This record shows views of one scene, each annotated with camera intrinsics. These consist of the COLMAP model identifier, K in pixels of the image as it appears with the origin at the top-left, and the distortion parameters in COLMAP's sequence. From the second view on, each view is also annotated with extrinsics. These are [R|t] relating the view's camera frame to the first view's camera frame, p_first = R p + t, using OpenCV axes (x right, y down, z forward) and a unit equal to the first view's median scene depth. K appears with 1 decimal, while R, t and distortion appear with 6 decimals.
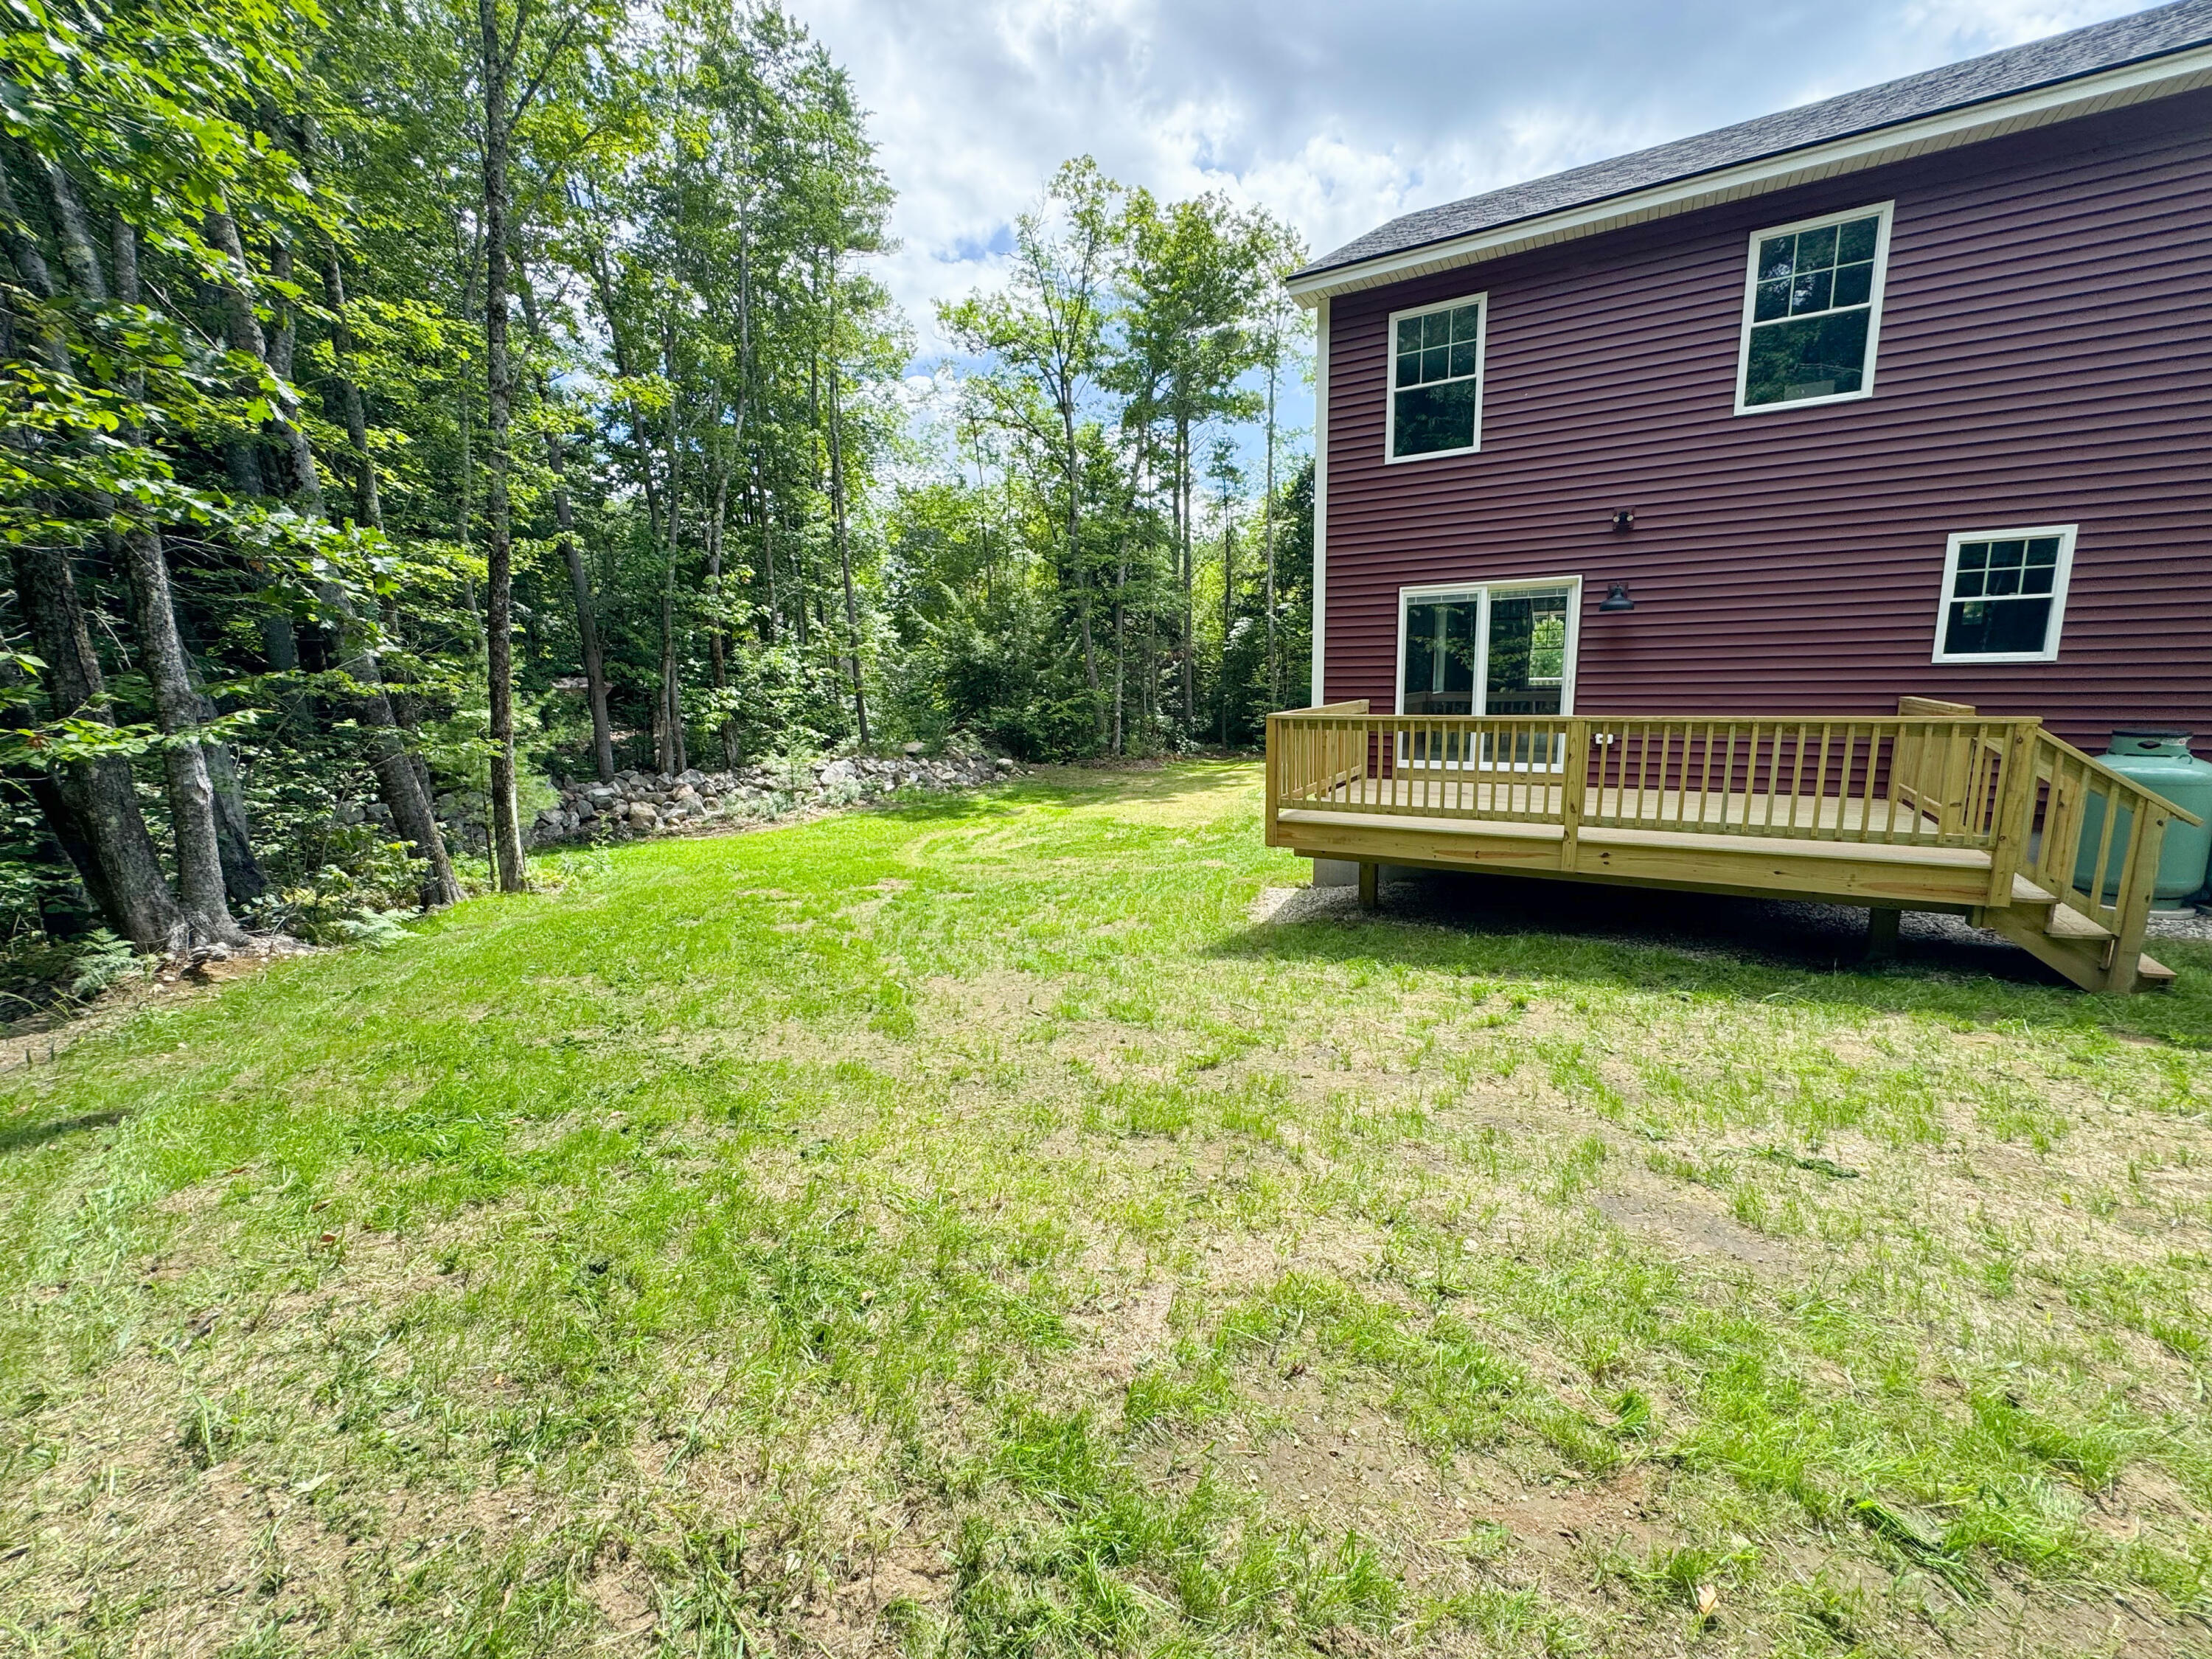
lens RADIAL K [[880.3, 0, 1104.6], [0, 880.3, 829.6], [0, 0, 1]] dist [-0.002745, 0.000244]
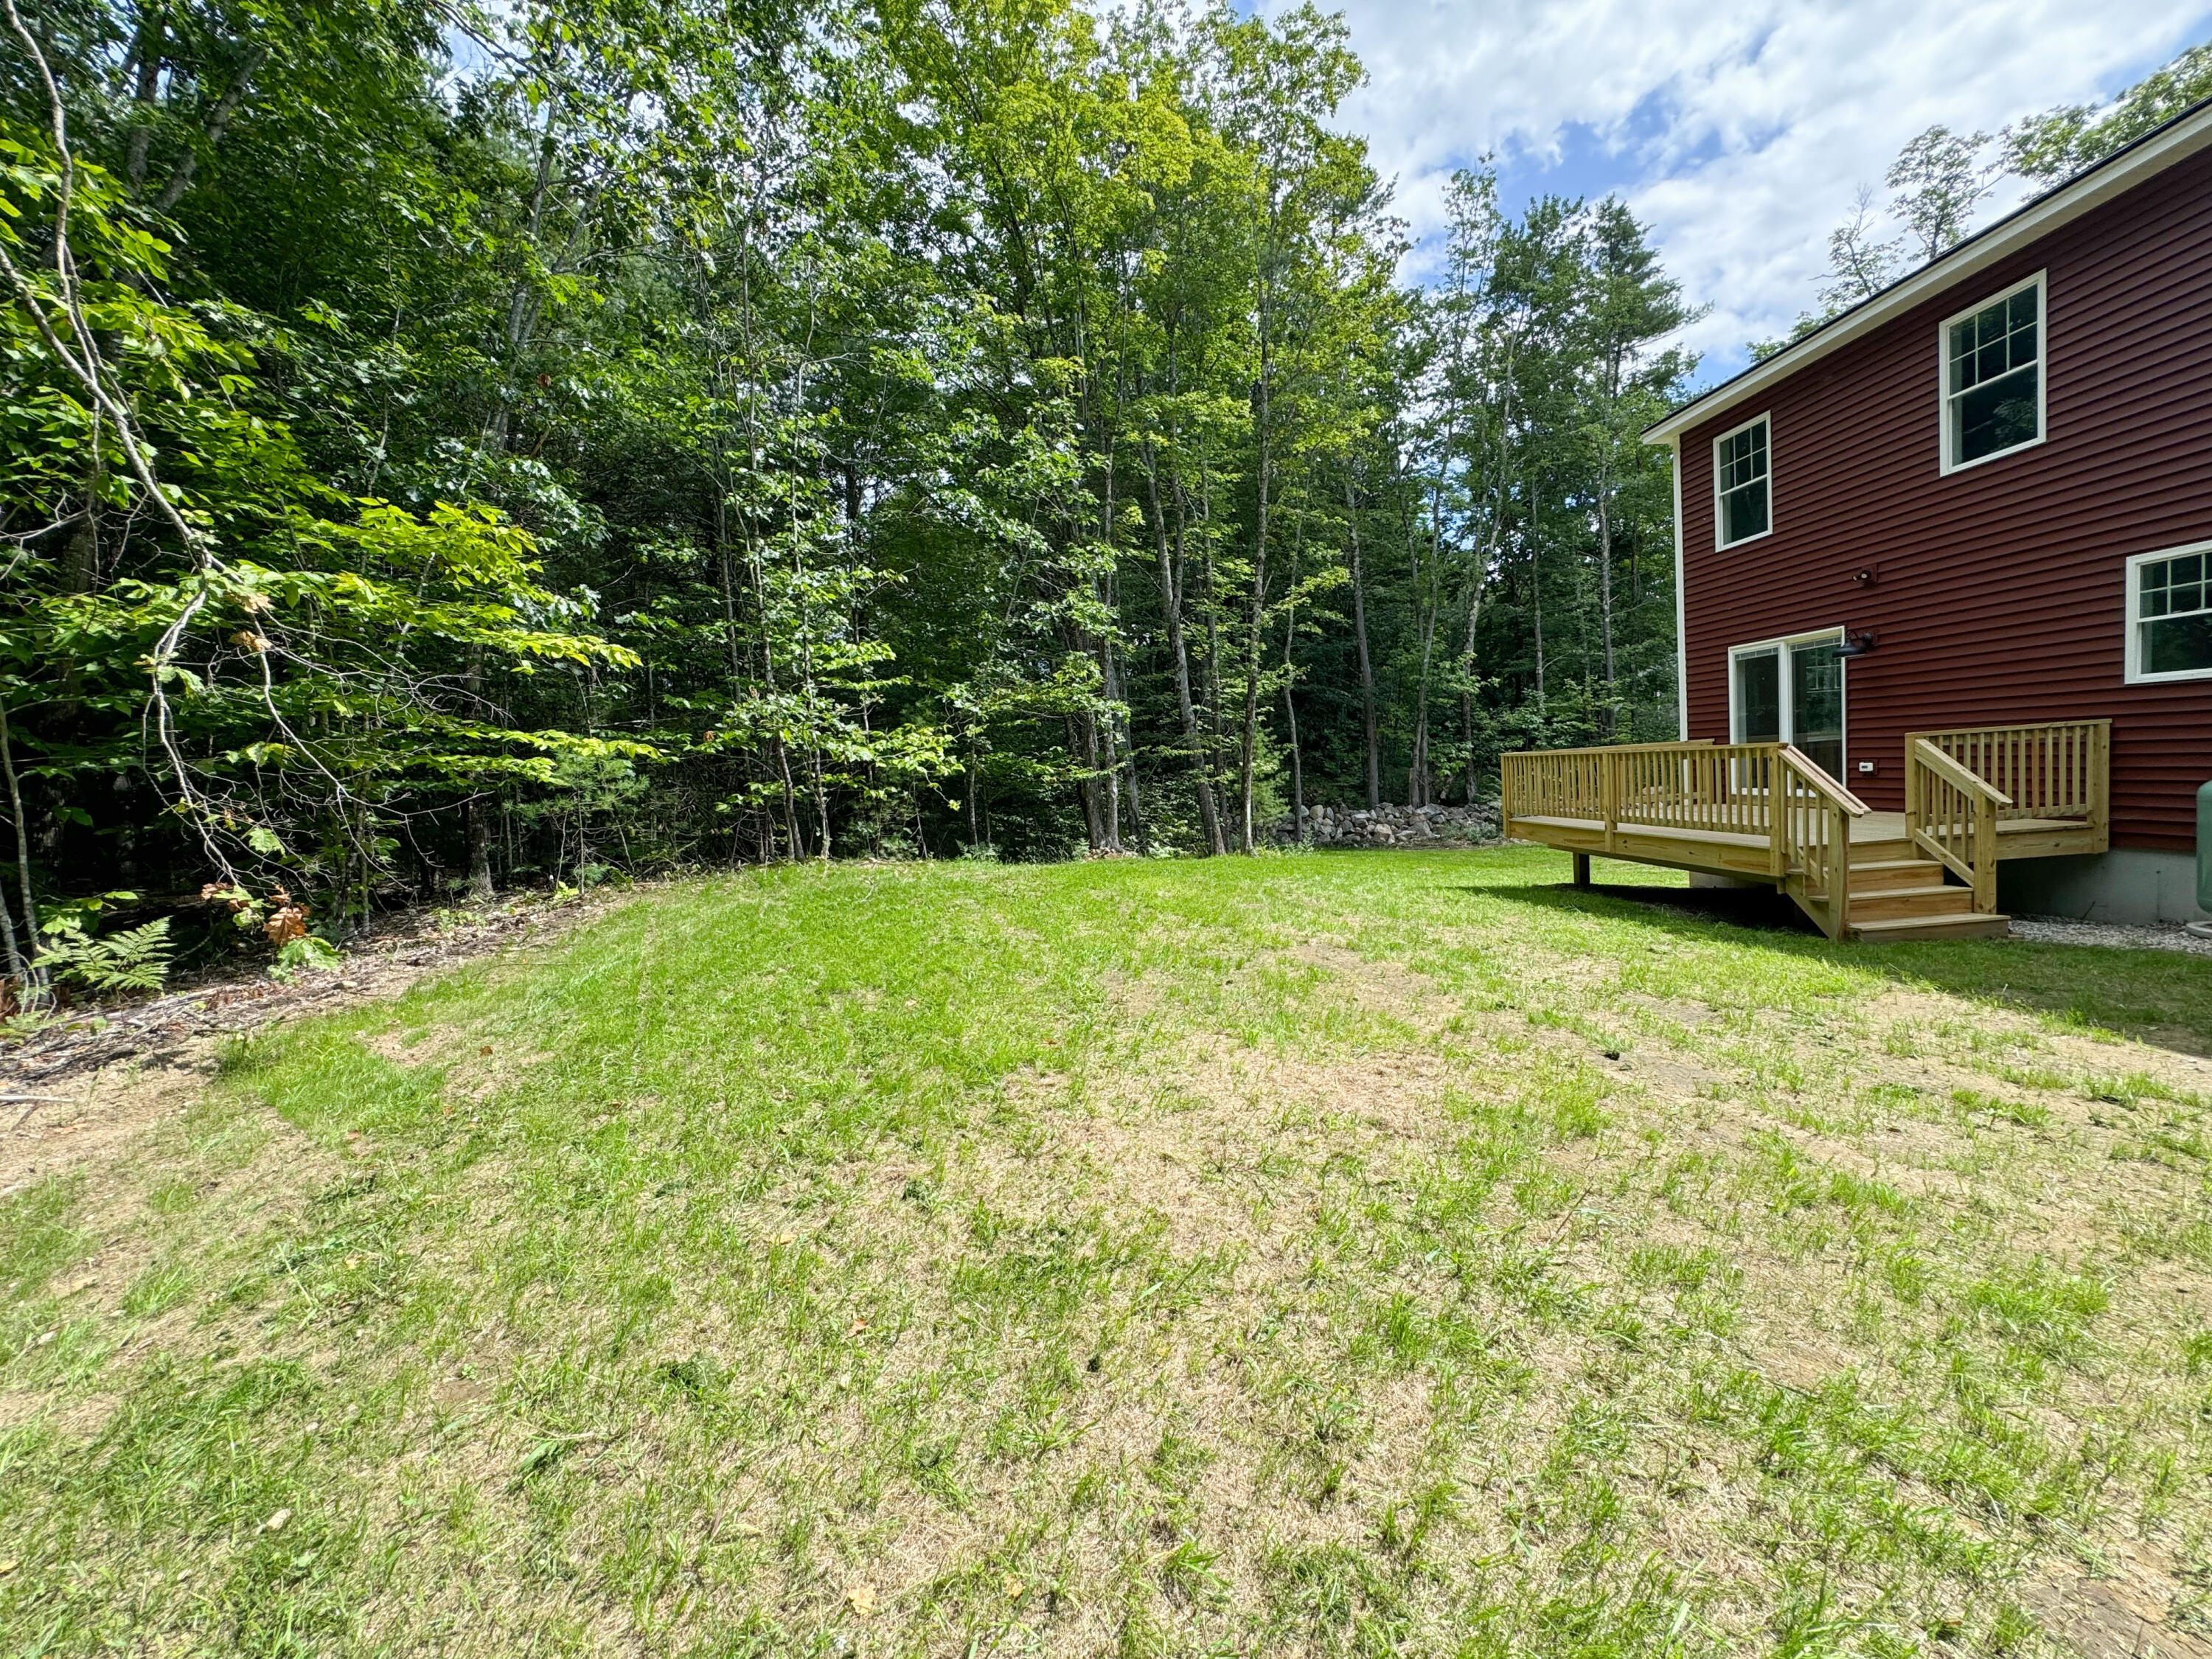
lens RADIAL K [[880.3, 0, 1104.6], [0, 880.3, 829.6], [0, 0, 1]] dist [-0.002745, 0.000244]
pose [[0.556798, 0.043672, -0.829499, 0.916124], [-0.091534, 0.995761, -0.009017, 0.072126], [0.825589, 0.080947, 0.558435, -0.400736]]
